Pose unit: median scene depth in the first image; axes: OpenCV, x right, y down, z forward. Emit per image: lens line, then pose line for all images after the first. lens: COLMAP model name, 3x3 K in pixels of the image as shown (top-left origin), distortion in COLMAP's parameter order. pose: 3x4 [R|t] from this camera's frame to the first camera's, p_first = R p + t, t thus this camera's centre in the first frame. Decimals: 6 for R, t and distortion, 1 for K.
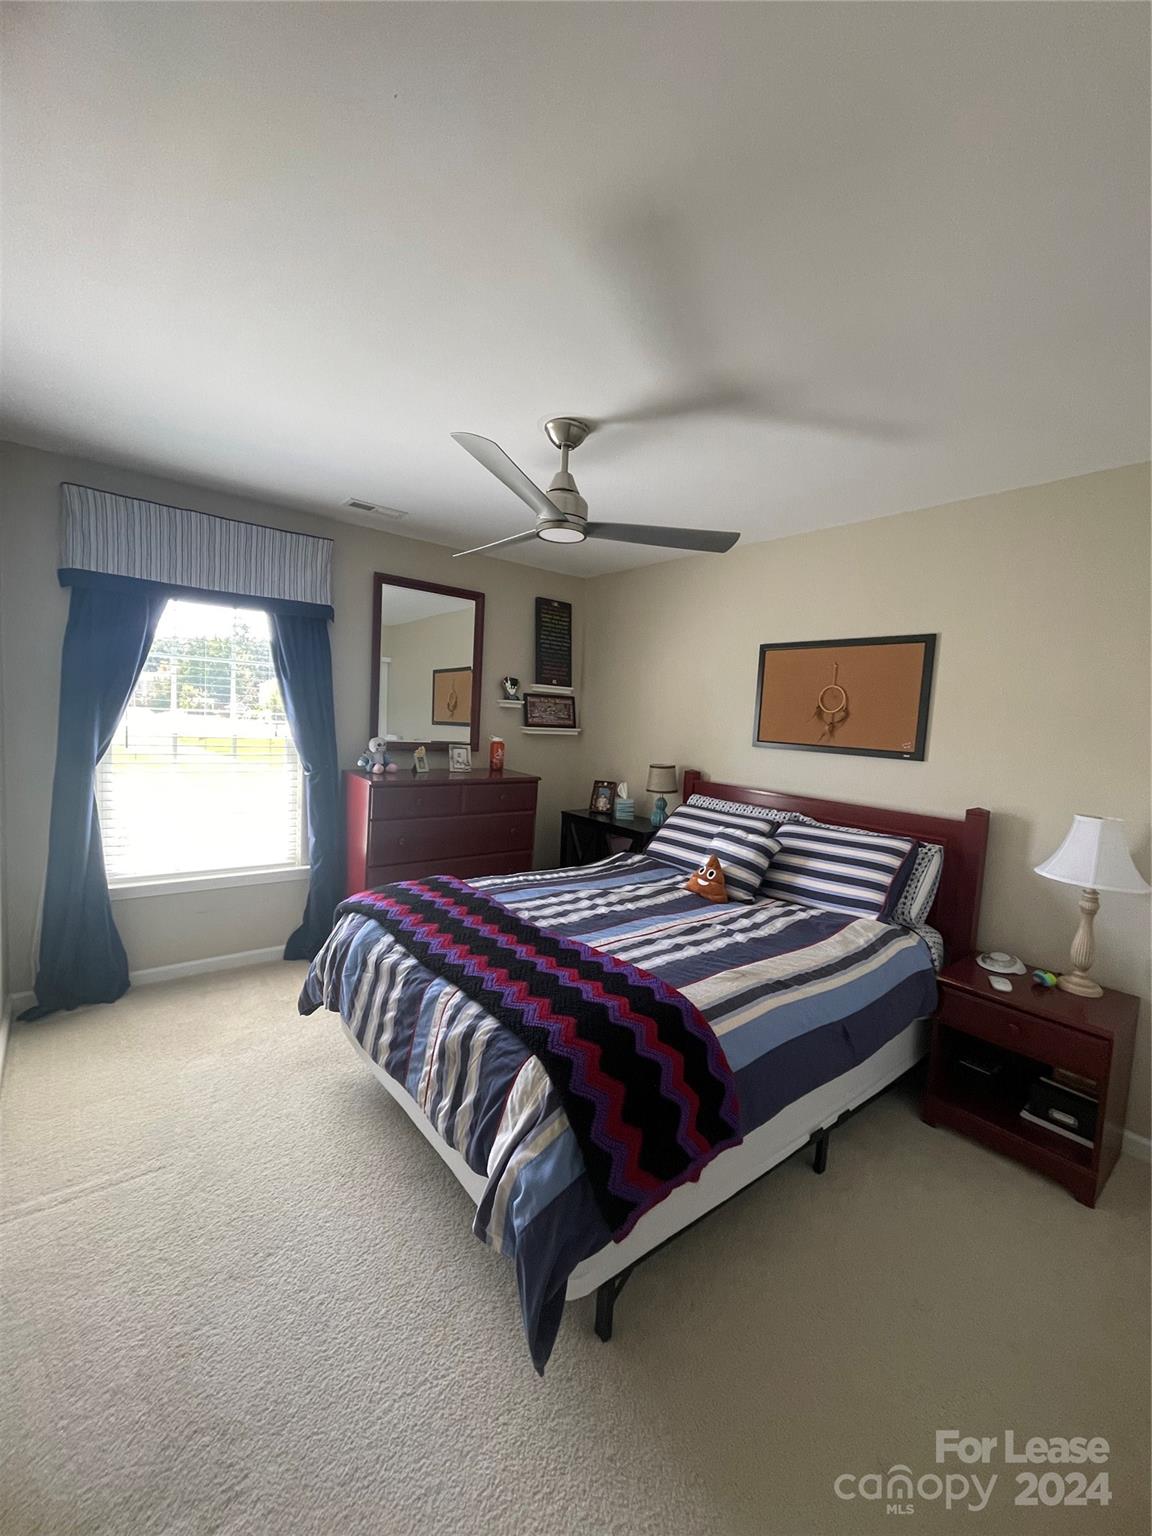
lens RADIAL K [[620.2, 0, 582.9], [0, 620.2, 764.6], [0, 0, 1]] dist [-0.000050, -0.000052]
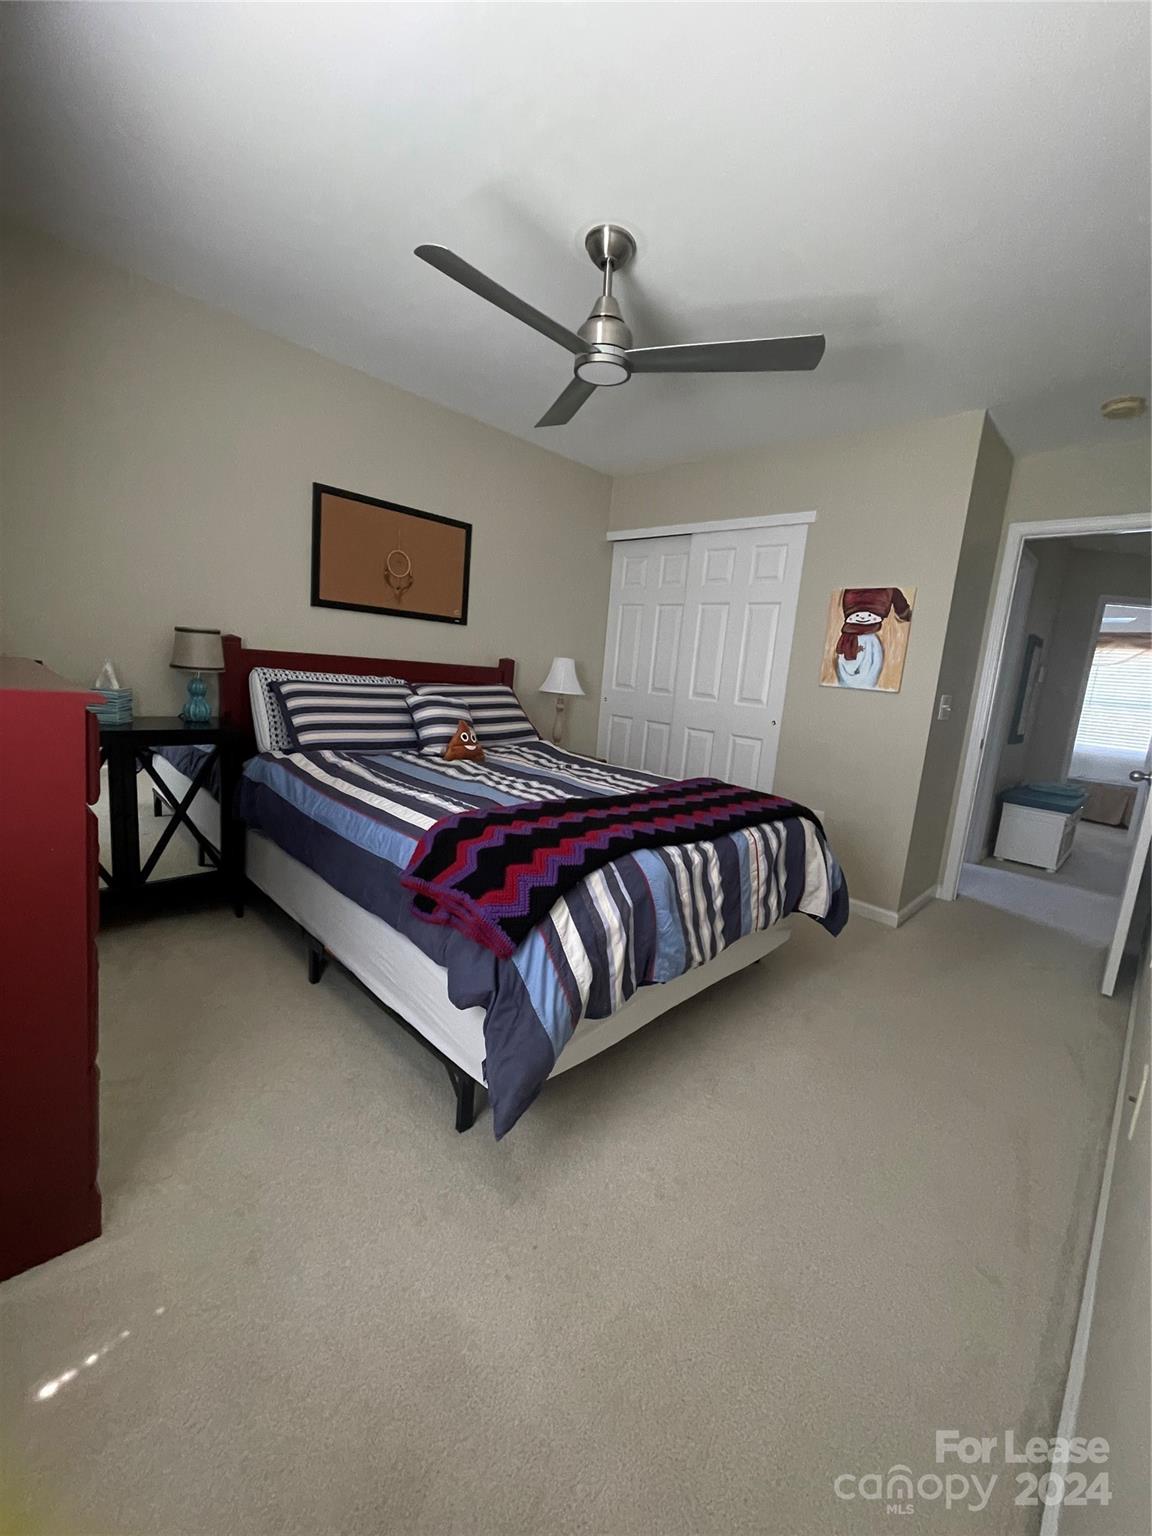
lens RADIAL K [[620.2, 0, 582.2], [0, 620.2, 769.3], [0, 0, 1]] dist [-0.000050, -0.000052]
pose [[-0.094626, -0.233334, 0.967782, -0.806021], [-0.012427, 0.972345, 0.233219, -0.017973], [-0.995435, 0.010042, -0.094908, 0.879466]]
